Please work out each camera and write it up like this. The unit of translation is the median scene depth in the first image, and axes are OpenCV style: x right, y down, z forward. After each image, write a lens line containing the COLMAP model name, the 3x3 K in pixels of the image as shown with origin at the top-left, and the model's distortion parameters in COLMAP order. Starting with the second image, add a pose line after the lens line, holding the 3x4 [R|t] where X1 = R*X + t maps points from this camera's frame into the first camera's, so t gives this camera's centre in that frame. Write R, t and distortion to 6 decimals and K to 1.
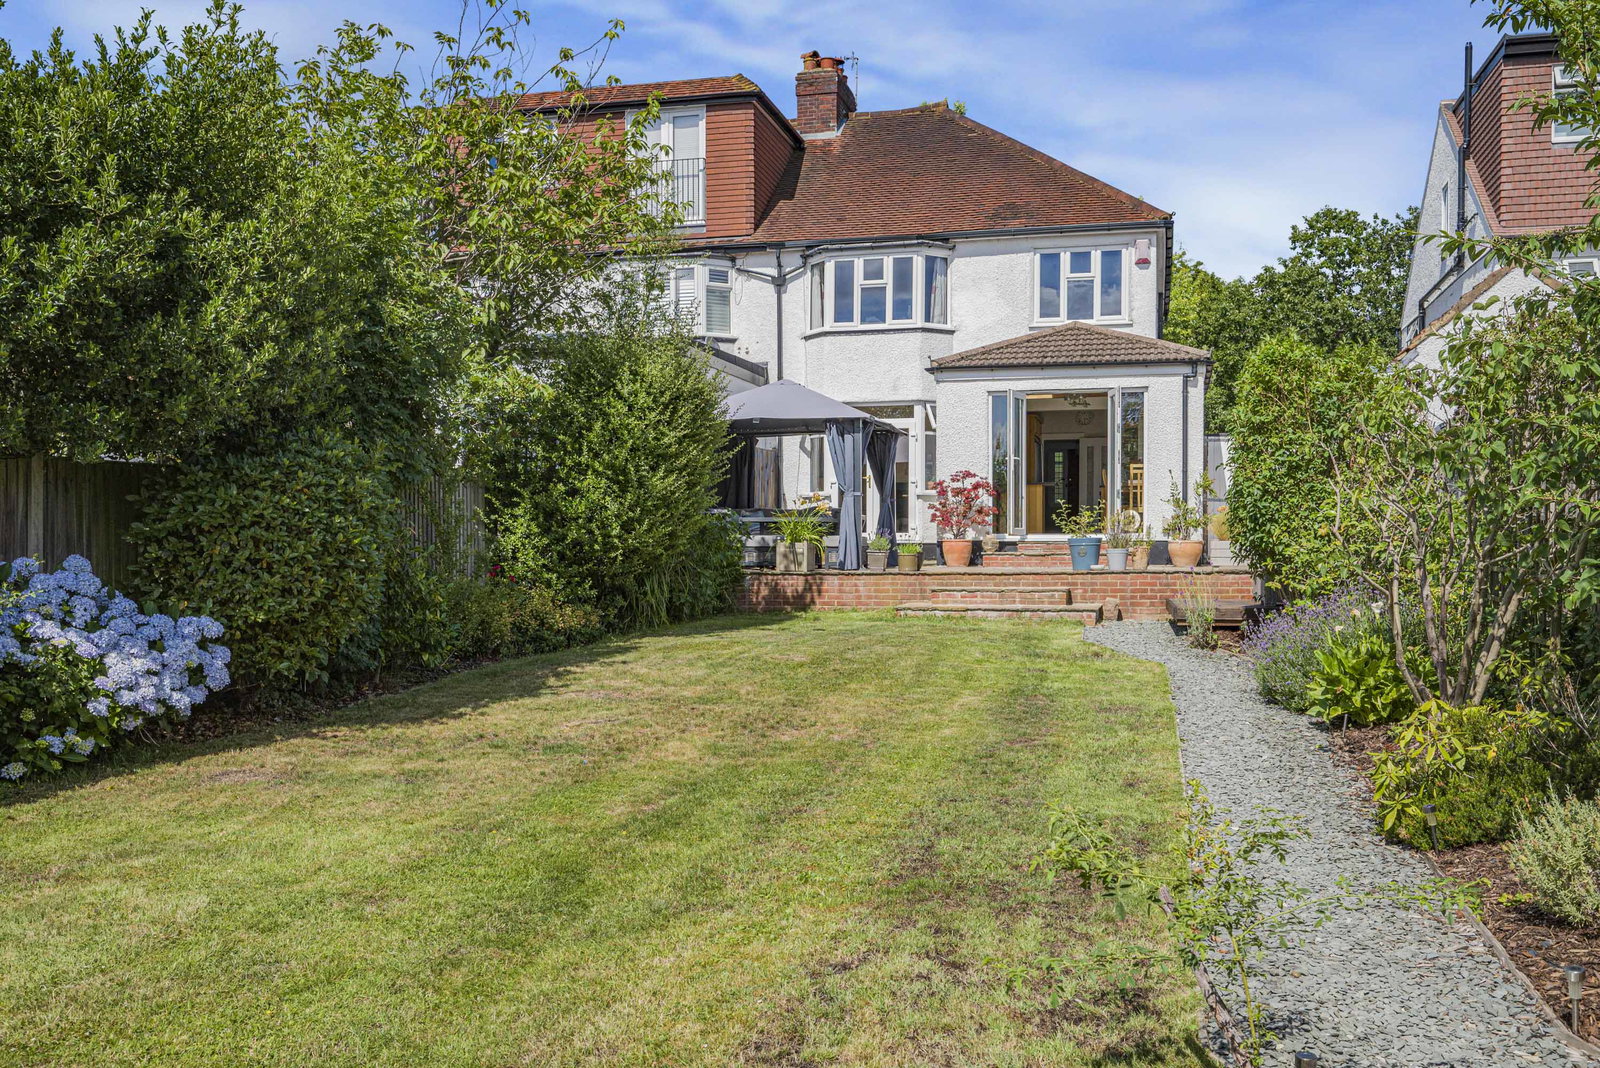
lens RADIAL K [[1424.7, 0, 804.5], [0, 1424.7, 589.8], [0, 0, 1]] dist [-0.005637, 0.000014]
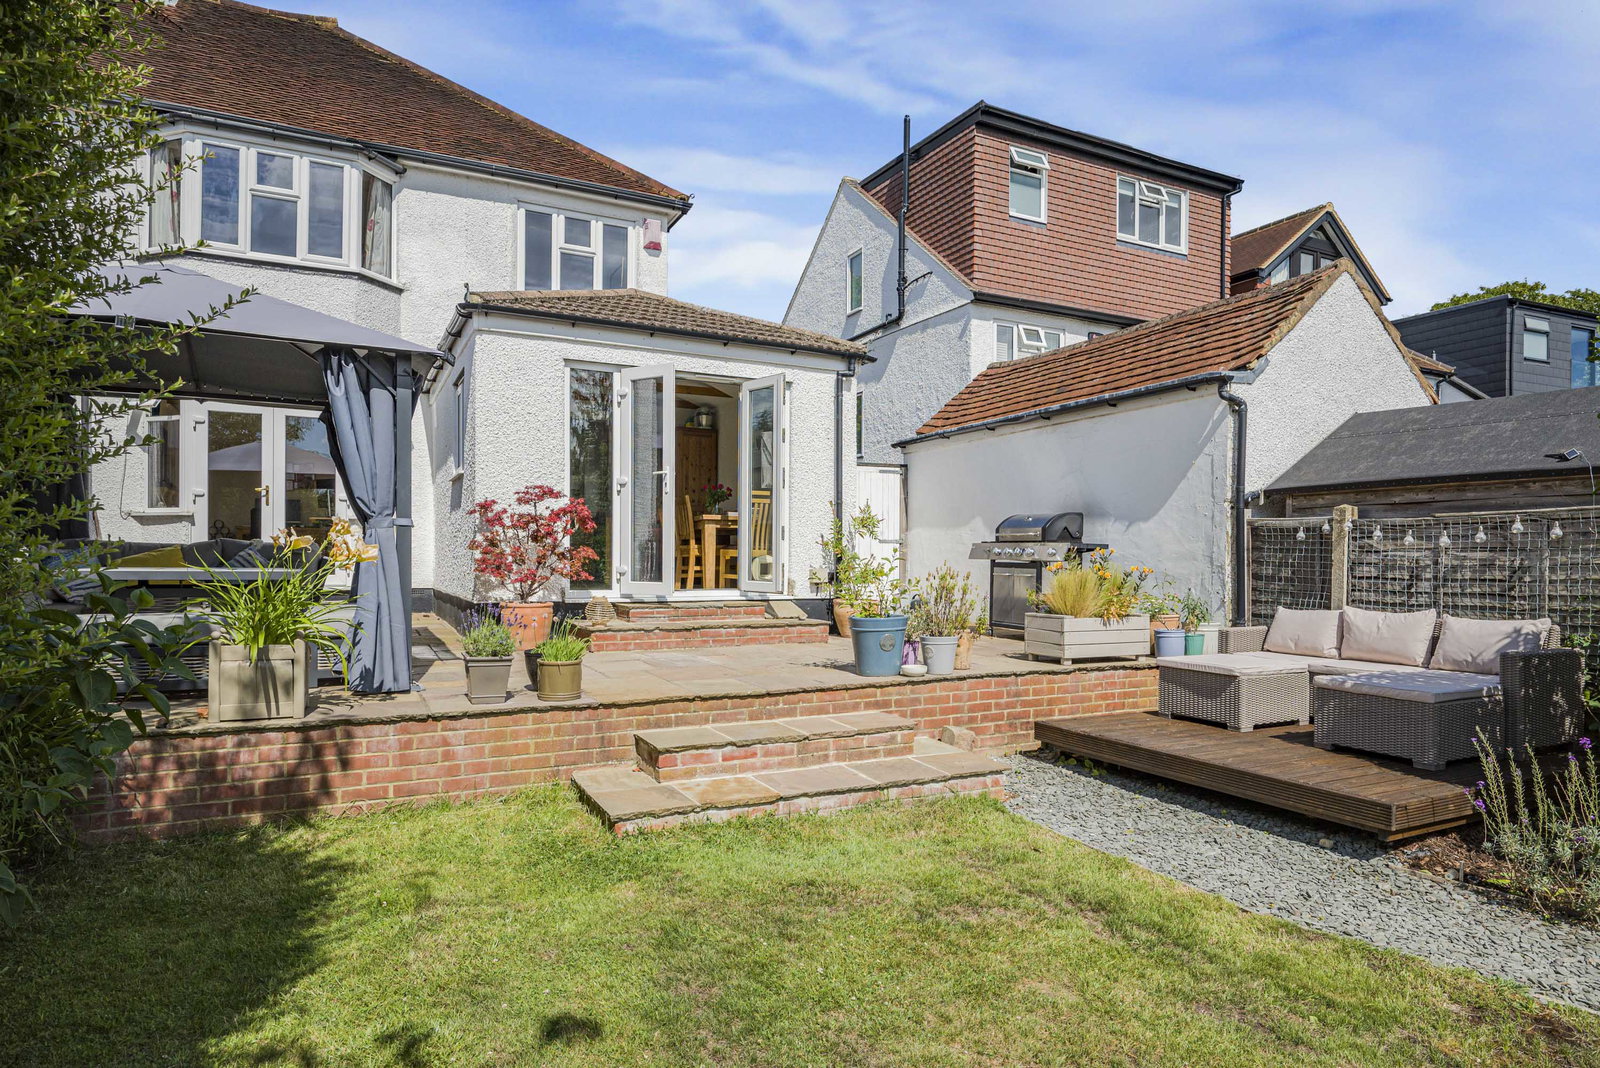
lens RADIAL K [[902.7, 0, 799.9], [0, 902.7, 566.0], [0, 0, 1]] dist [-0.016554, -0.000007]
pose [[0.745151, -0.000143, 0.666895, -0.046949], [0.009715, 0.999896, -0.010640, -0.038652], [-0.666825, 0.014407, 0.745075, 0.553050]]
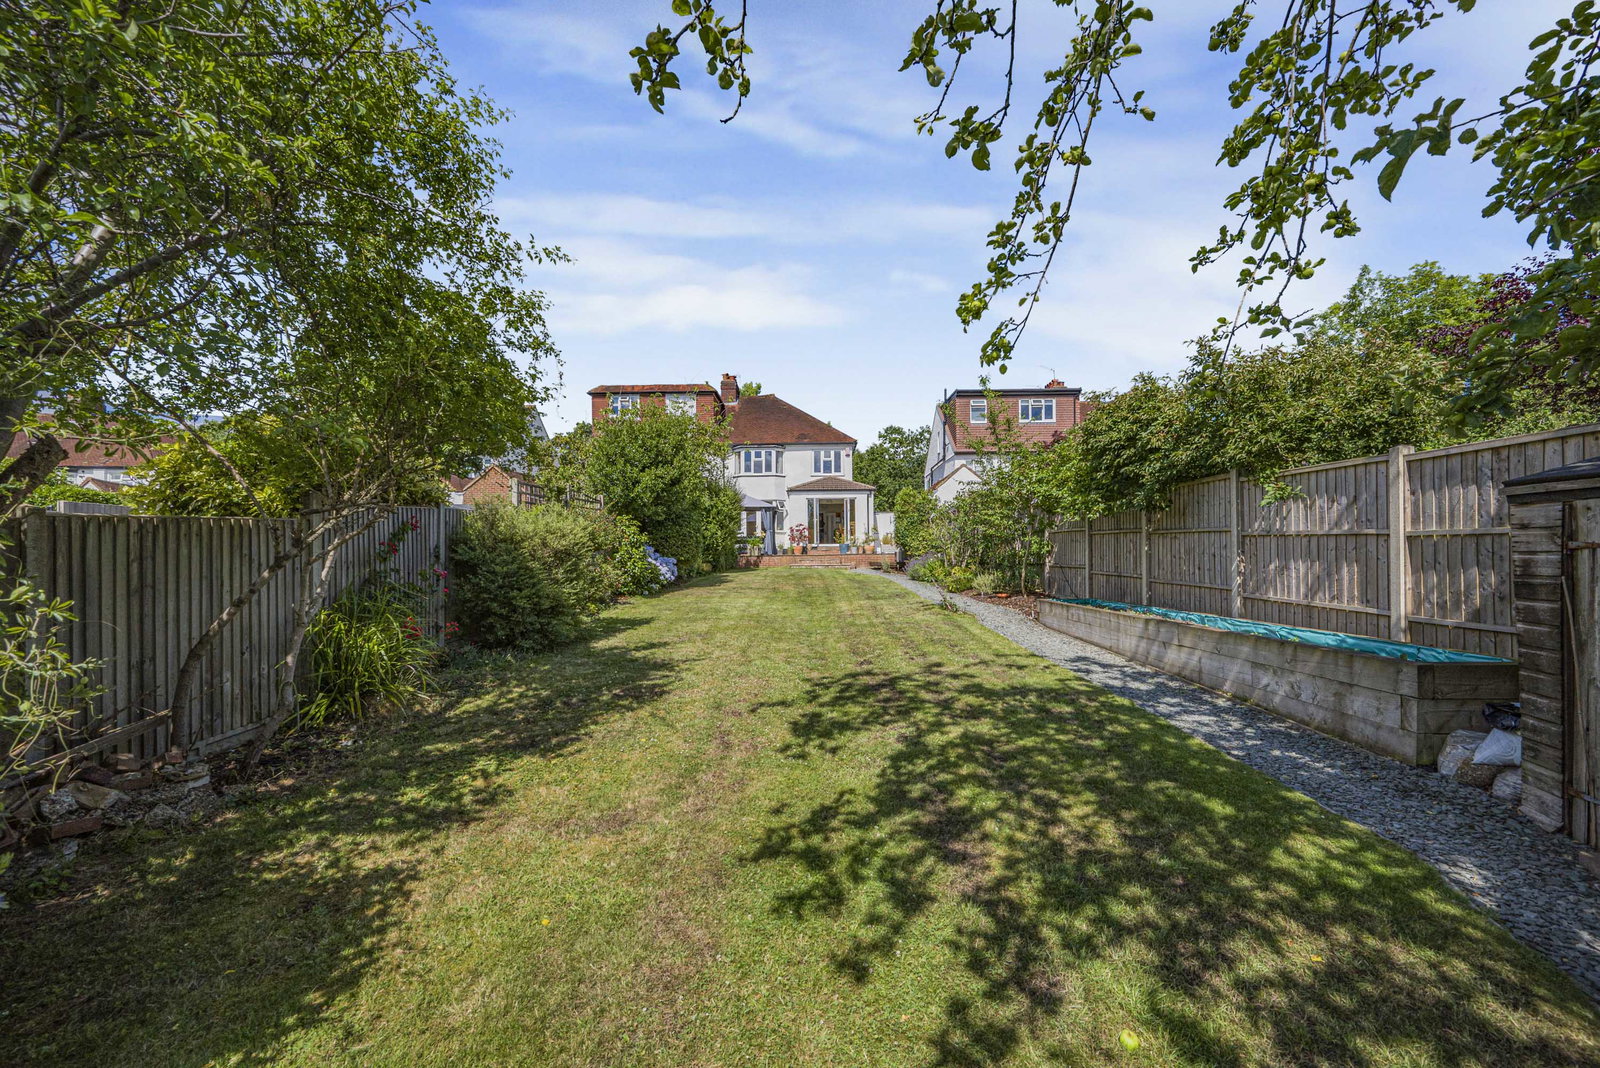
lens RADIAL K [[655.6, 0, 805.0], [0, 655.6, 563.6], [0, 0, 1]] dist [0.001843, 0.000171]
pose [[0.972154, -0.008642, 0.234184, -0.179343], [0.014168, 0.999659, -0.021923, 0.029422], [-0.233914, 0.024630, 0.971945, -0.329448]]
